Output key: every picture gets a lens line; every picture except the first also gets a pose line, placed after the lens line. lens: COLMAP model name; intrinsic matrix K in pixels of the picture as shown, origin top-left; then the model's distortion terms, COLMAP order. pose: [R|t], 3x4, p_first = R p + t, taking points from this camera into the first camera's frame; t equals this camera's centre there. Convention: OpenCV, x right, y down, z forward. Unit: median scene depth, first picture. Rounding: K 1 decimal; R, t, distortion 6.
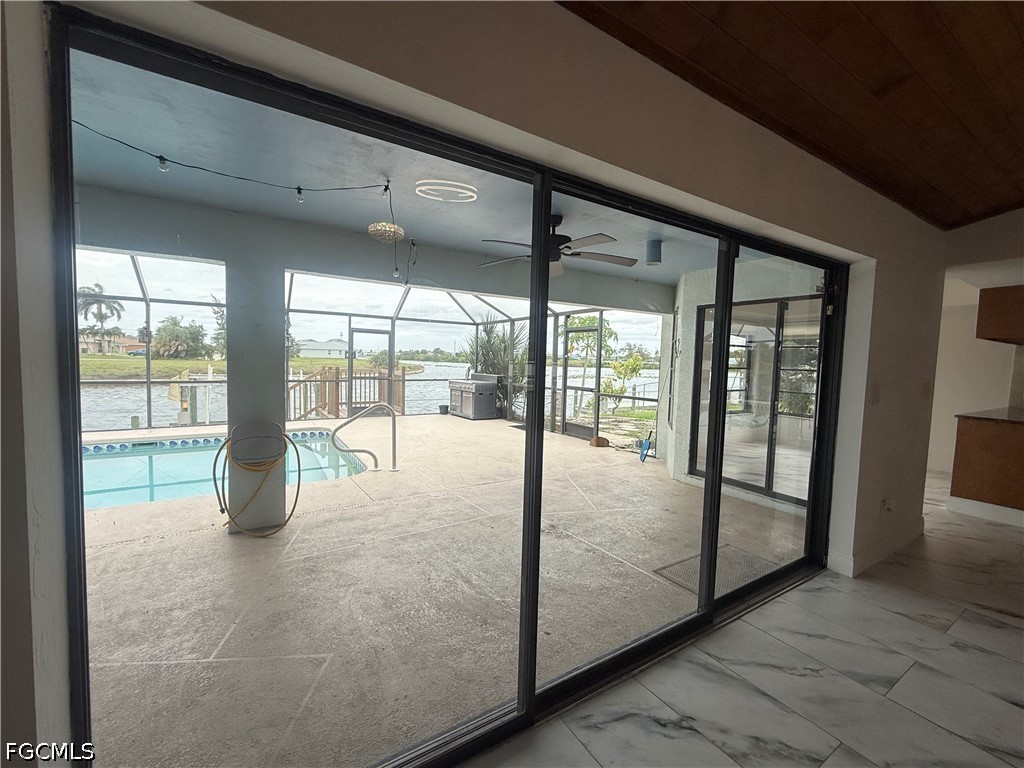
lens RADIAL K [[424.6, 0, 512.0], [0, 424.6, 384.2], [0, 0, 1]] dist [-0.002184, 0.001201]
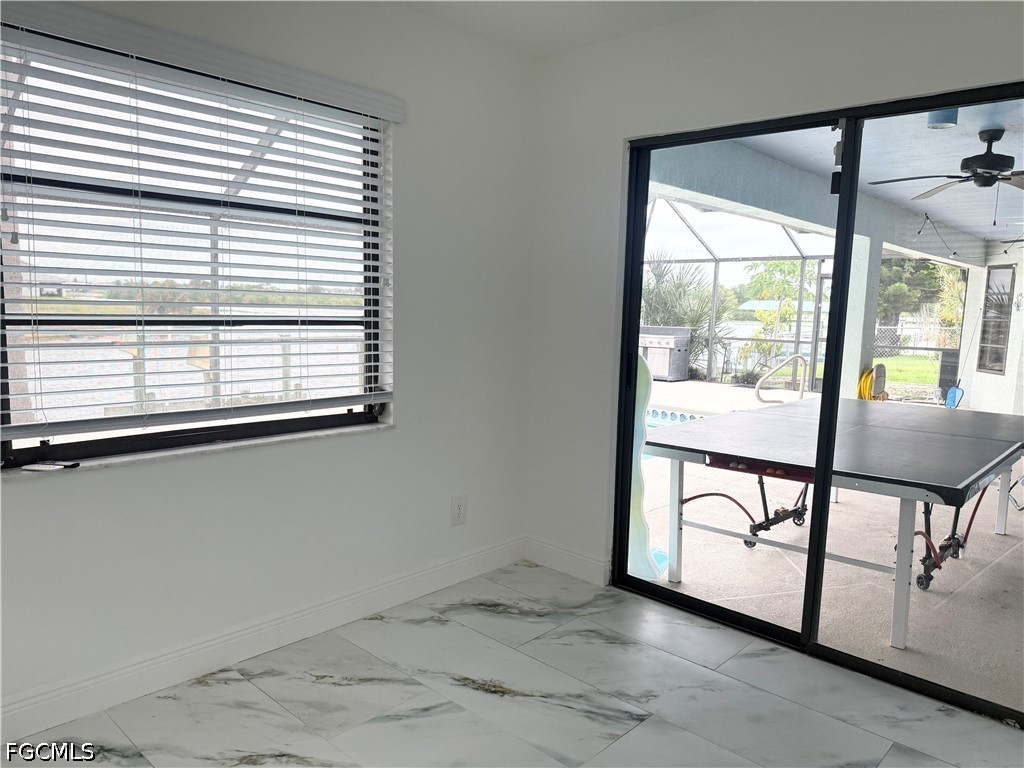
lens RADIAL K [[719.6, 0, 511.8], [0, 719.6, 385.9], [0, 0, 1]] dist [0.055906, -0.080290]
pose [[0.969041, -0.028158, 0.245288, -0.953575], [0.012899, 0.997893, 0.063592, -0.001428], [-0.246562, -0.058459, 0.967362, -0.371548]]
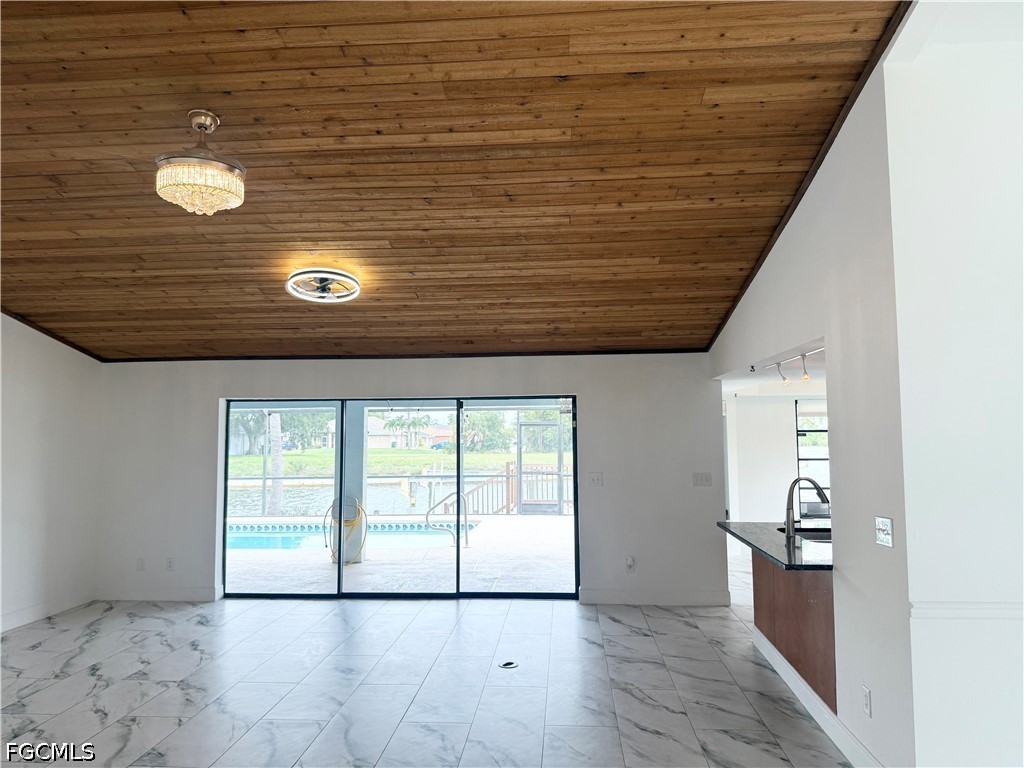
lens RADIAL K [[719.6, 0, 517.2], [0, 719.6, 391.3], [0, 0, 1]] dist [0.055906, -0.080290]
pose [[0.805367, -0.070757, -0.588539, 0.759320], [-0.007470, 0.991560, -0.129432, 0.015571], [0.592730, 0.108637, 0.798041, -0.434081]]
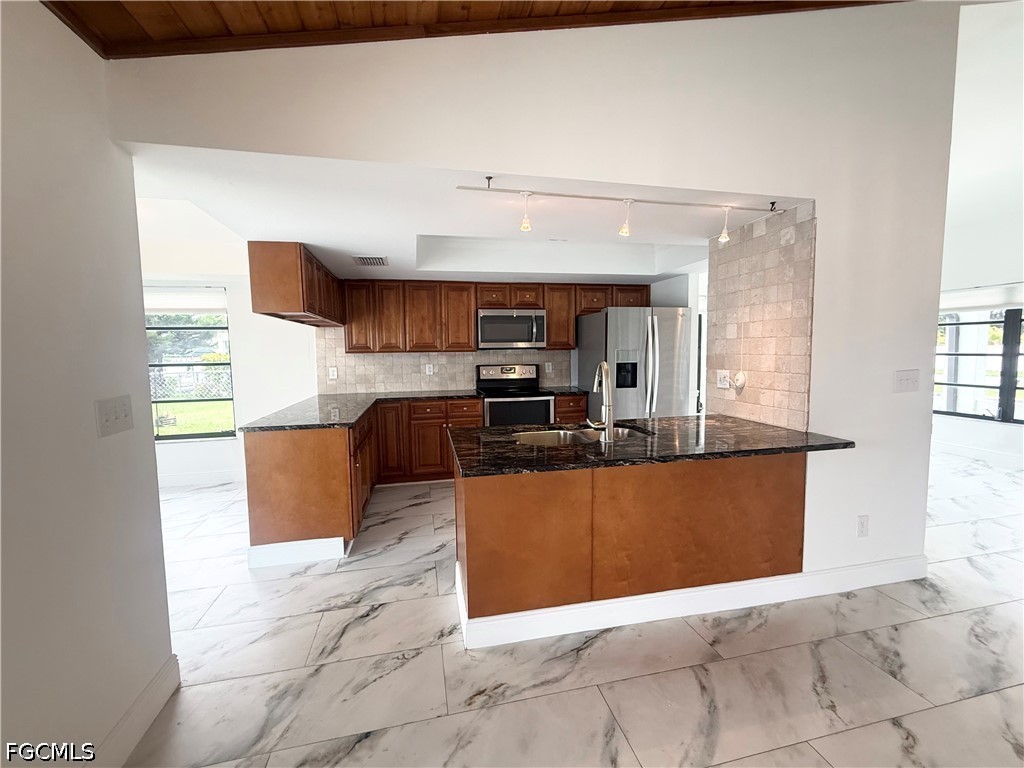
lens RADIAL K [[424.6, 0, 510.5], [0, 424.6, 386.2], [0, 0, 1]] dist [-0.002184, 0.001201]
pose [[0.329882, -0.112699, 0.937271, 0.292195], [0.081719, 0.992531, 0.090581, -0.008420], [-0.940479, 0.046711, 0.336627, 0.195763]]
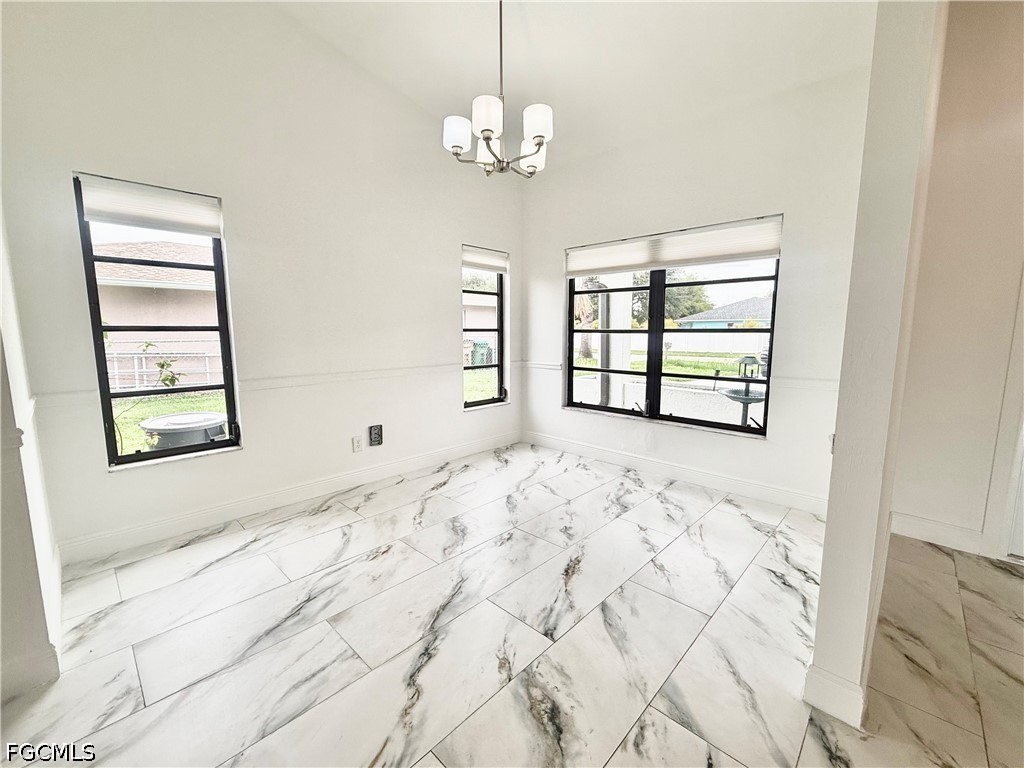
lens RADIAL K [[424.6, 0, 518.4], [0, 424.6, 388.5], [0, 0, 1]] dist [-0.002184, 0.001201]
pose [[-0.256229, -0.154573, 0.954177, 0.695114], [0.050920, 0.983602, 0.173014, 0.034681], [-0.965274, 0.092918, -0.244157, -0.013946]]
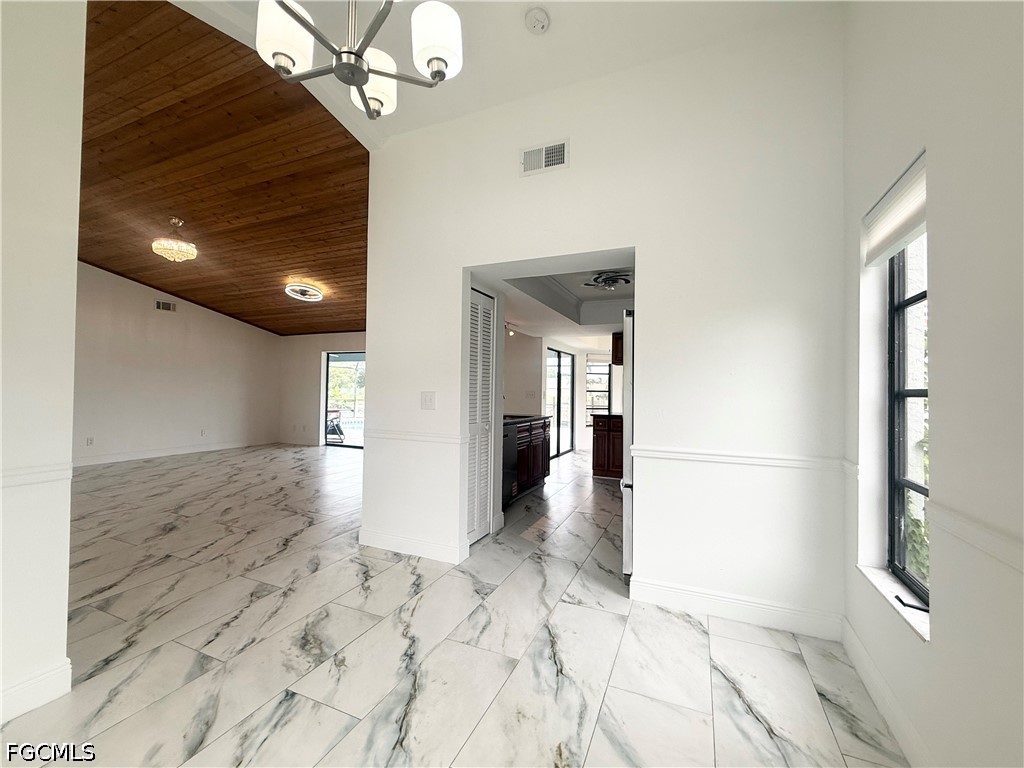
lens RADIAL K [[424.6, 0, 516.9], [0, 424.6, 385.7], [0, 0, 1]] dist [-0.002184, 0.001201]
pose [[0.562944, -0.029072, -0.825983, 1.152397], [-0.049853, 0.996367, -0.069046, 0.052339], [0.824990, 0.080047, 0.559450, -0.114290]]
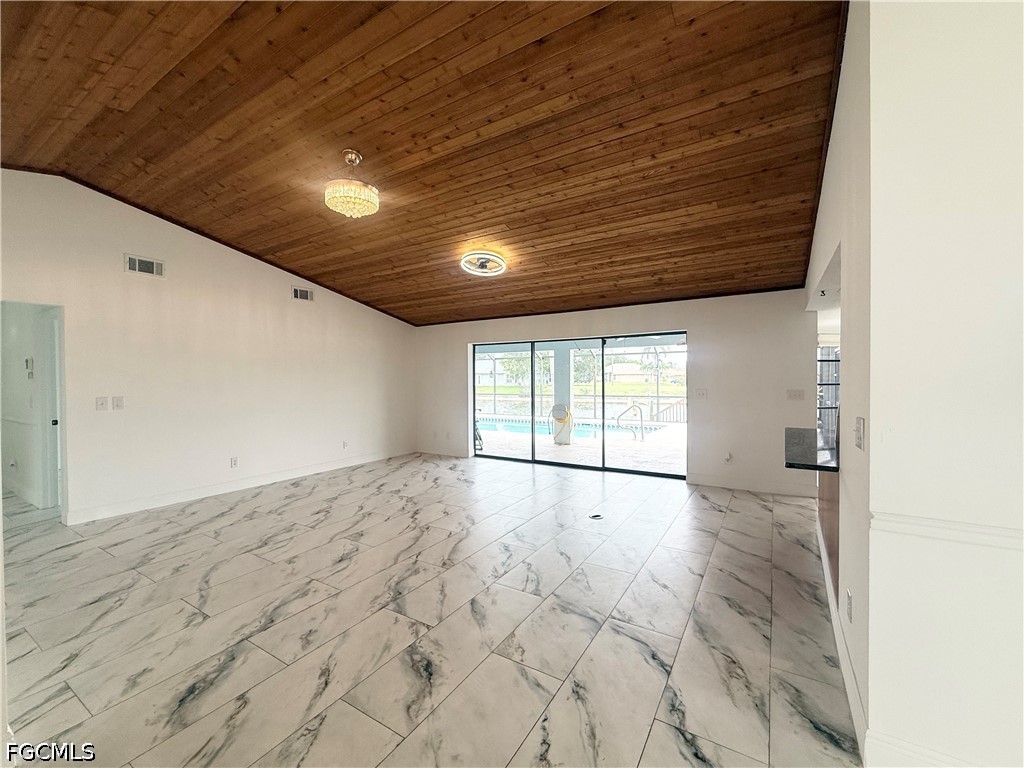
lens RADIAL K [[424.6, 0, 514.3], [0, 424.6, 385.0], [0, 0, 1]] dist [-0.002184, 0.001201]
pose [[0.436953, -0.016065, -0.899341, 0.798789], [-0.035142, 0.998772, -0.034915, 0.029010], [0.898798, 0.046861, 0.435852, -0.230784]]
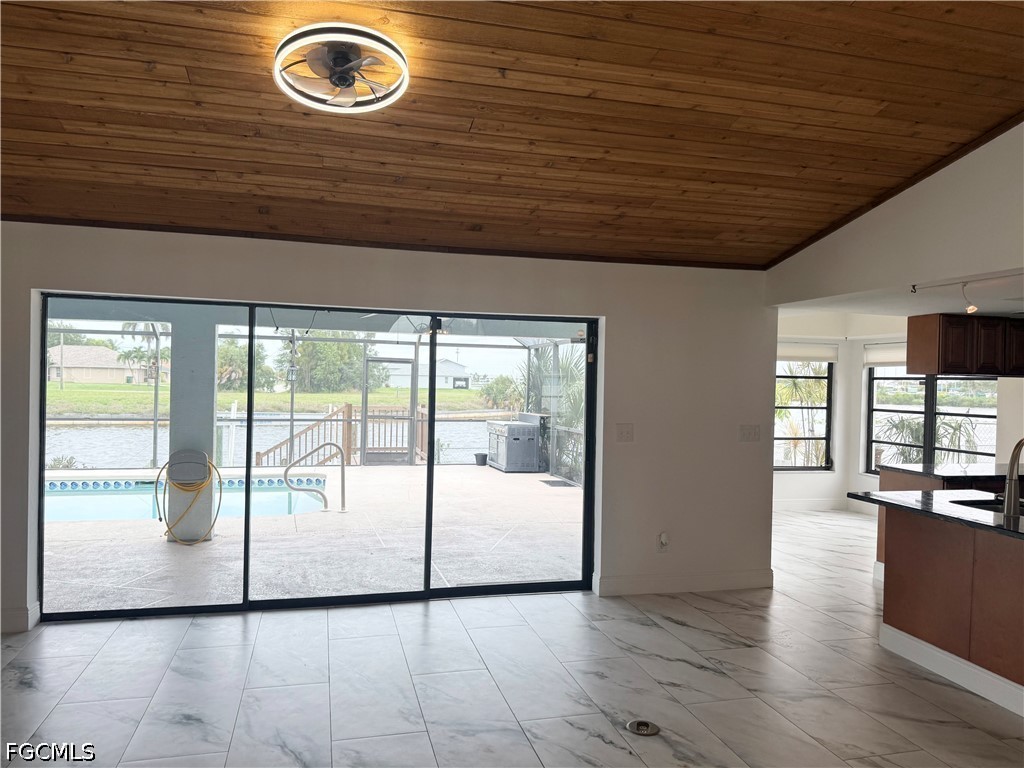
lens RADIAL K [[719.6, 0, 510.2], [0, 719.6, 393.0], [0, 0, 1]] dist [0.055906, -0.080290]
pose [[0.952602, -0.002065, -0.304212, 0.403234], [-0.013899, 0.998637, -0.050303, 0.006457], [0.303901, 0.052147, 0.951275, -0.317248]]
